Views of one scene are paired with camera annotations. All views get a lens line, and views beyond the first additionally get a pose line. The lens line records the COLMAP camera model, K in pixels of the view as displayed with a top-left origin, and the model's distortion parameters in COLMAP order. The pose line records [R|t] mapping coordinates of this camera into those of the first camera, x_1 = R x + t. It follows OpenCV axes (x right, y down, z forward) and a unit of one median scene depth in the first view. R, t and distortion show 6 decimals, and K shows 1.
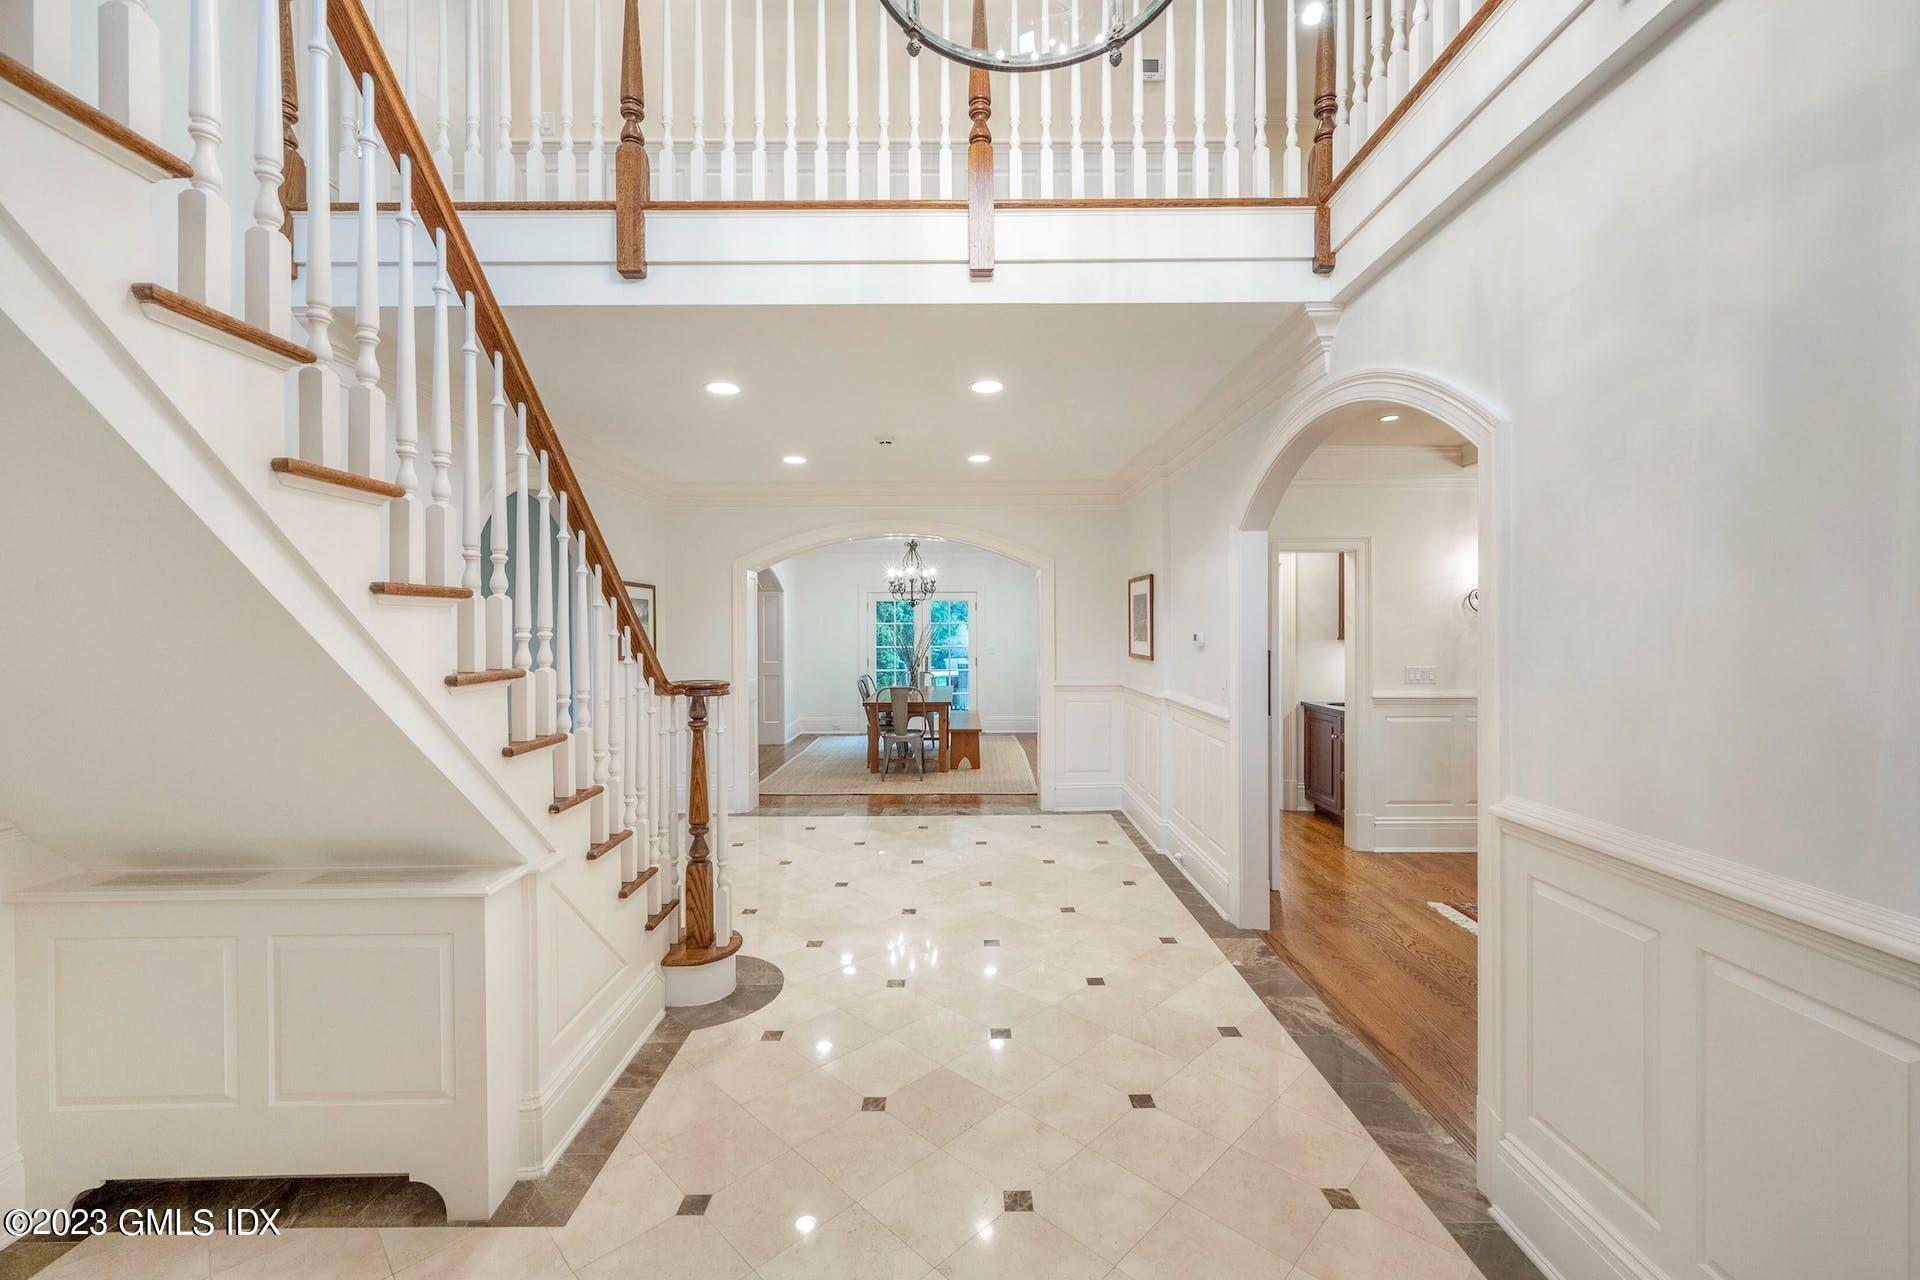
lens RADIAL K [[784.5, 0, 960.5], [0, 784.5, 632.4], [0, 0, 1]] dist [0.000798, -0.000157]
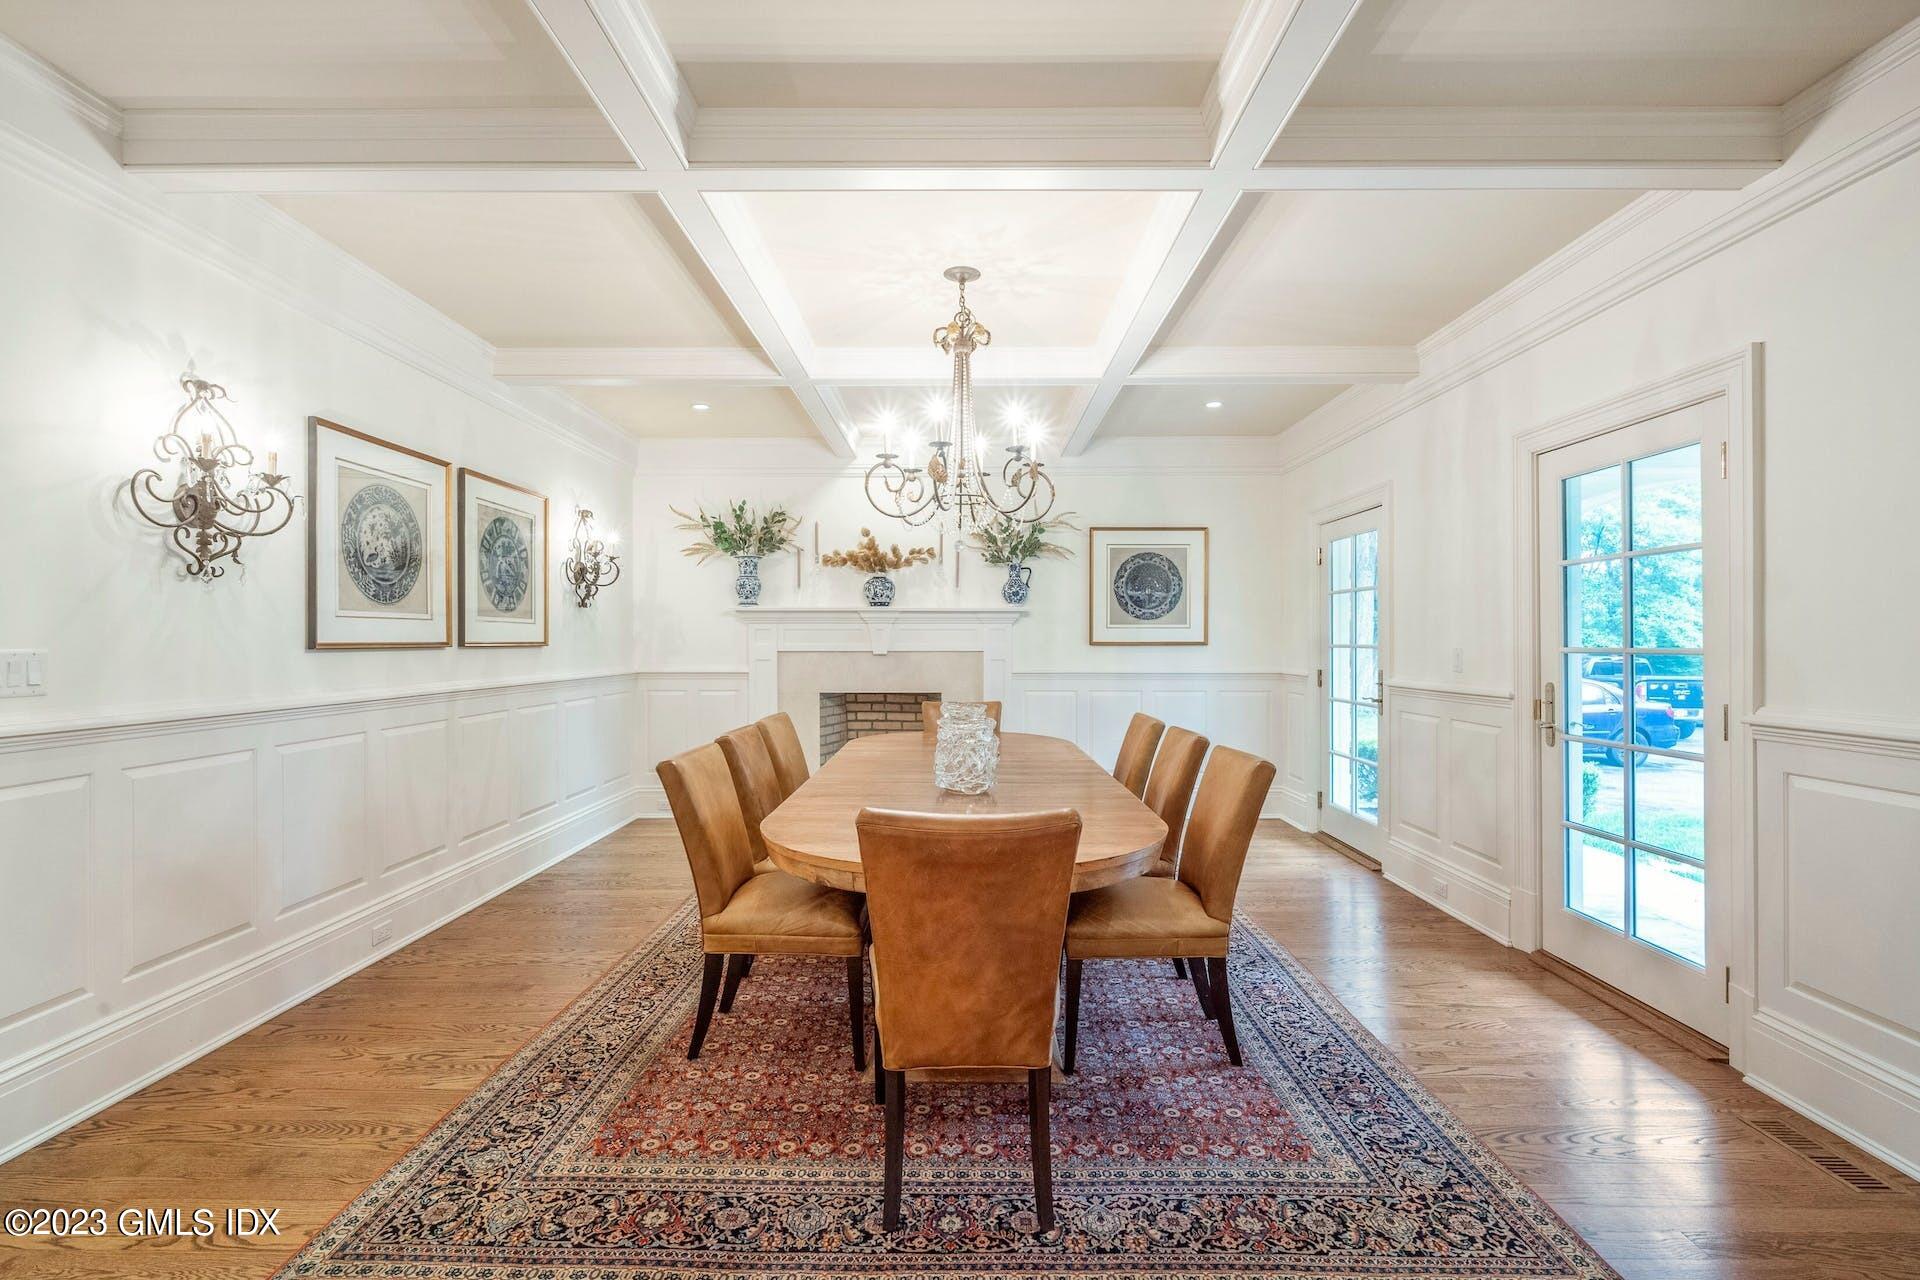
lens RADIAL K [[784.5, 0, 959.8], [0, 784.5, 635.6], [0, 0, 1]] dist [0.000798, -0.000157]
pose [[0.008187, 0.009085, 0.999925, 0.230155], [0.004376, 0.999949, -0.009121, 0.042290], [-0.999957, 0.004450, 0.008147, 0.552953]]
